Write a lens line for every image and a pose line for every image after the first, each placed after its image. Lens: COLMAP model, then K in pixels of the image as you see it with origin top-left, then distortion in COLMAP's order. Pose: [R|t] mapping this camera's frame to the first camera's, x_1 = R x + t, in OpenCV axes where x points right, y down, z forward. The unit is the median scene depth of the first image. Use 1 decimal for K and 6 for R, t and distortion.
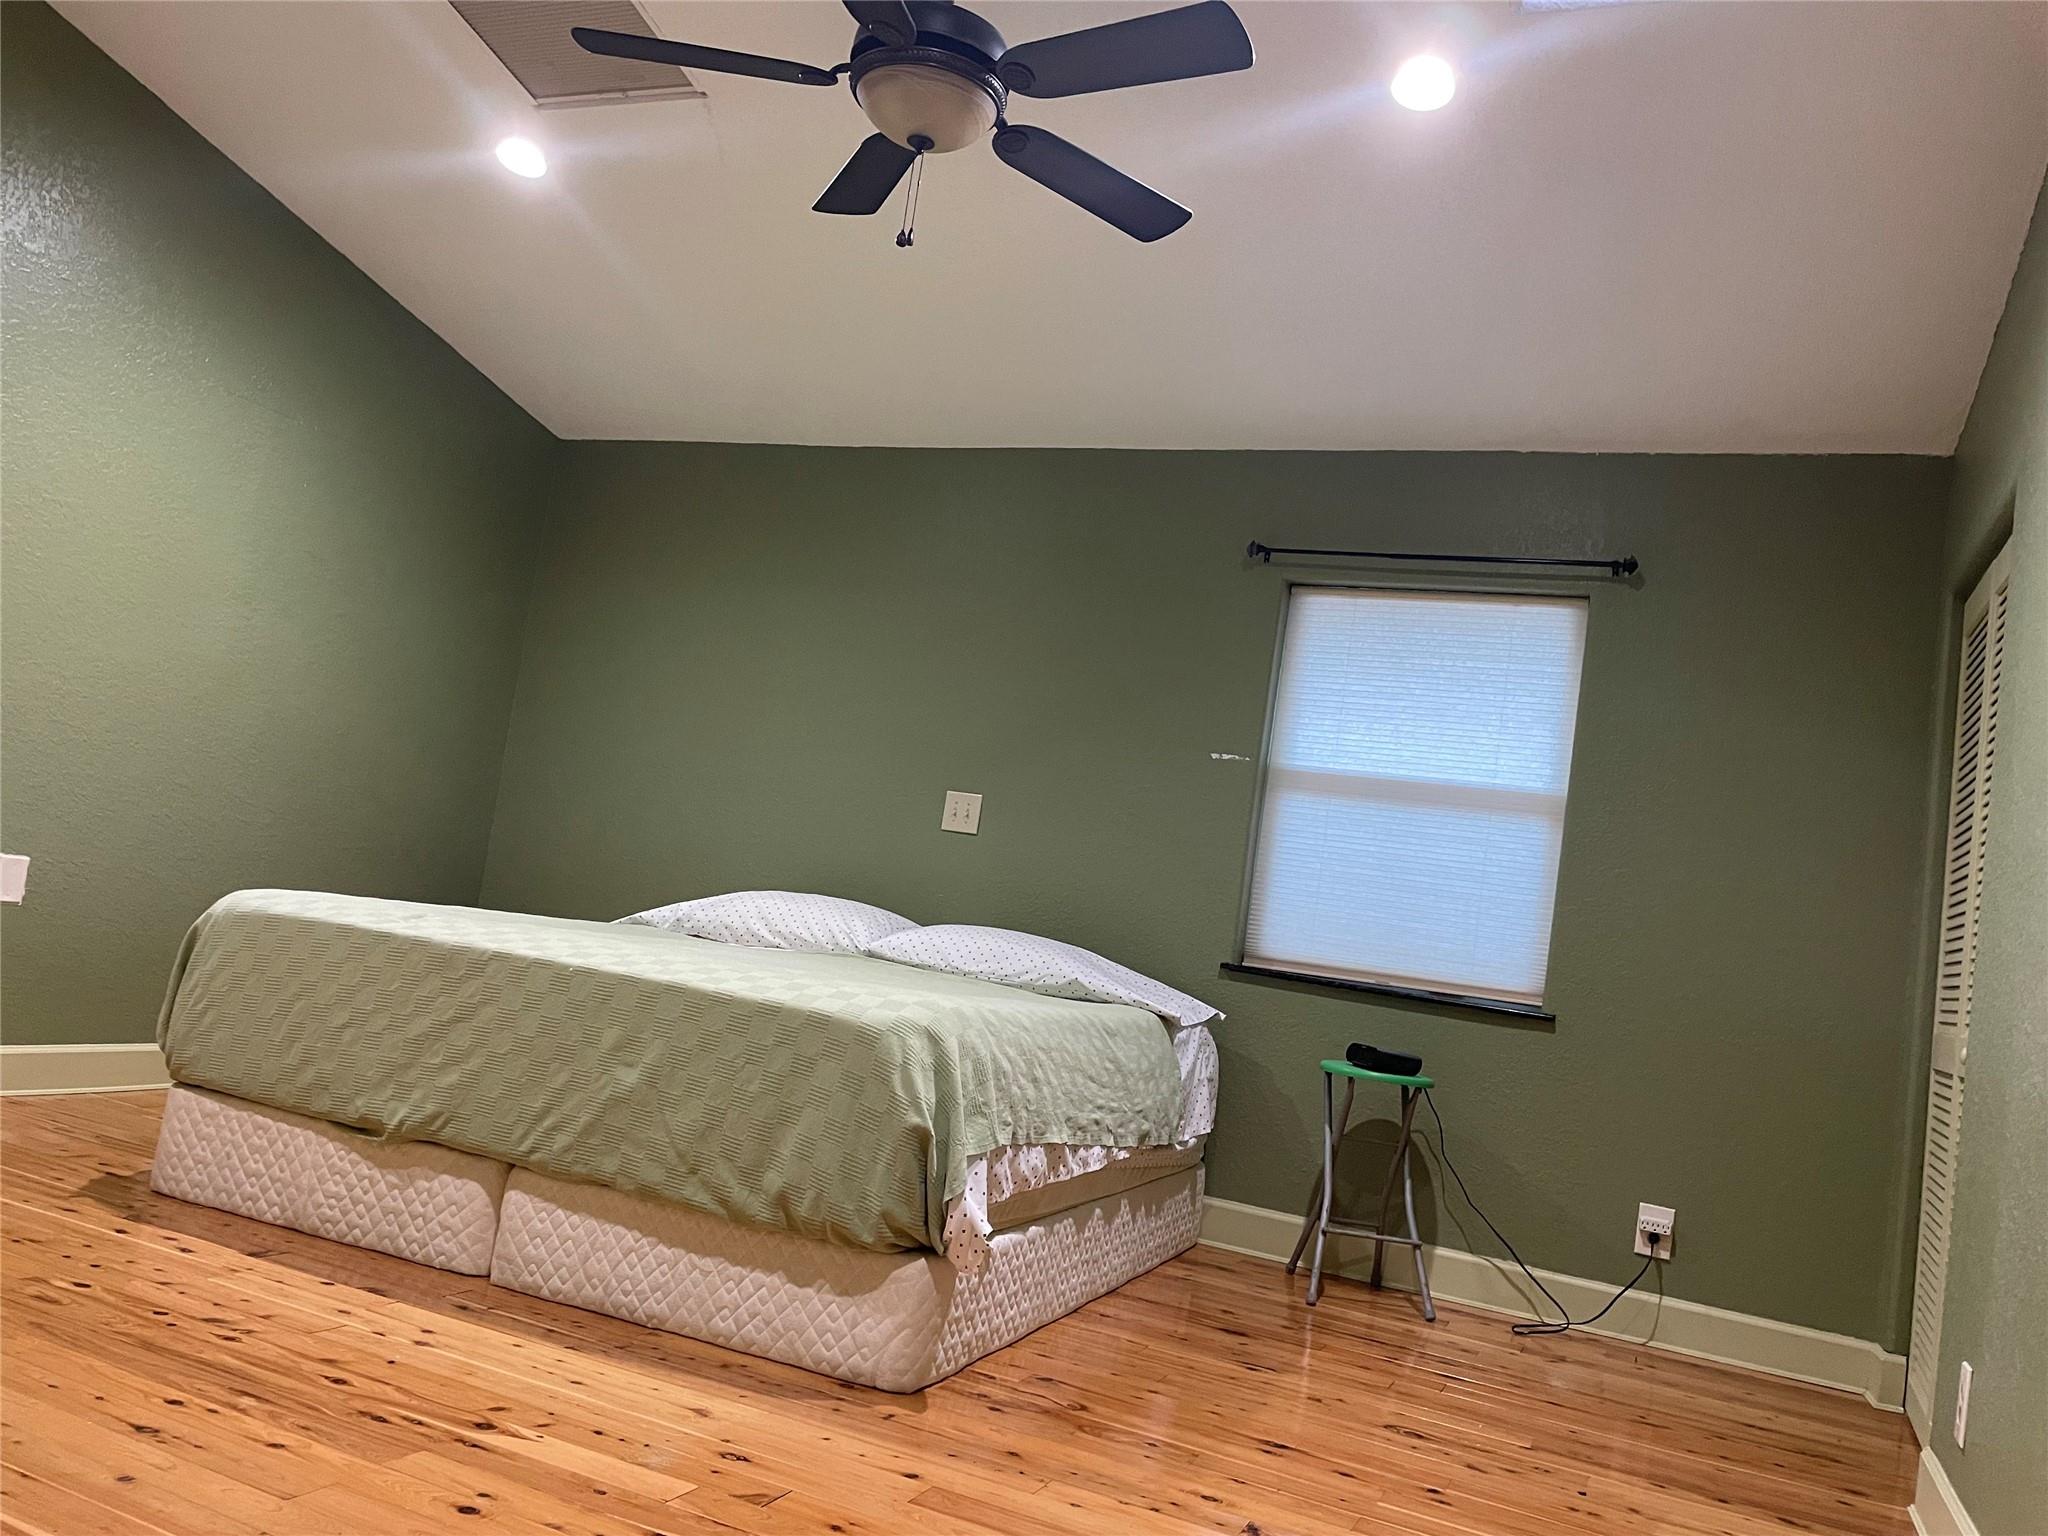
lens RADIAL K [[1557.8, 0, 1029.3], [0, 1557.8, 764.1], [0, 0, 1]] dist [0.078340, -0.085473]
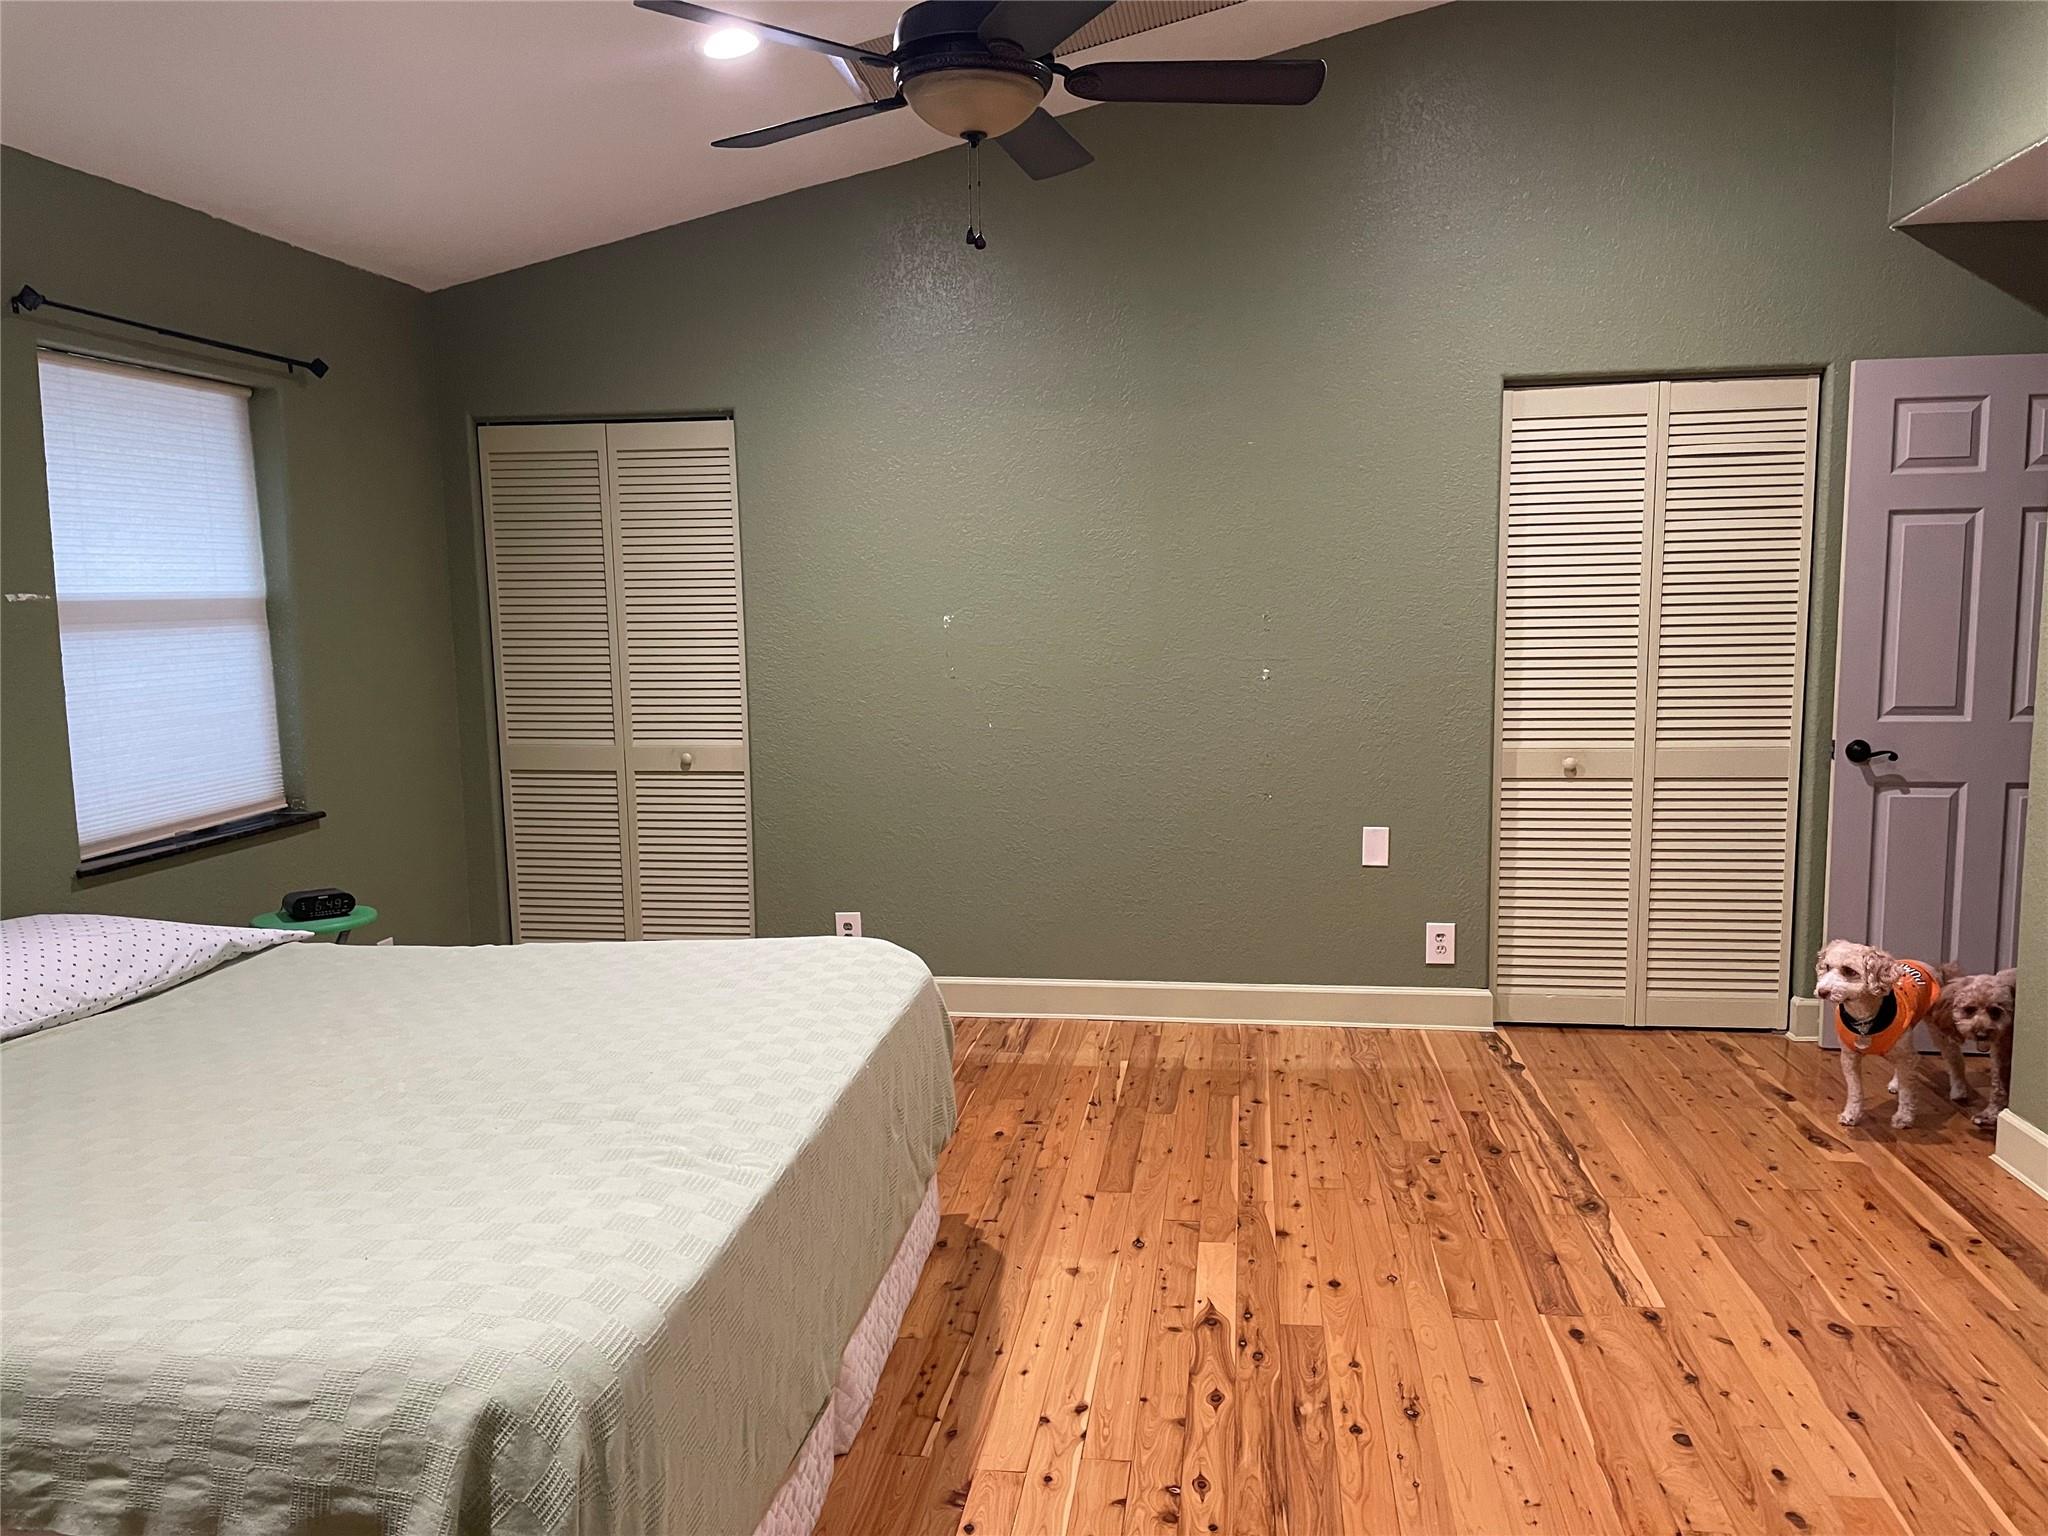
lens RADIAL K [[1557.8, 0, 1025.2], [0, 1557.8, 773.6], [0, 0, 1]] dist [0.078340, -0.085473]
pose [[-0.268116, -0.252755, 0.929639, -0.904532], [-0.110135, 0.966685, 0.231063, -0.189538], [-0.957071, -0.040434, -0.287020, 1.005009]]
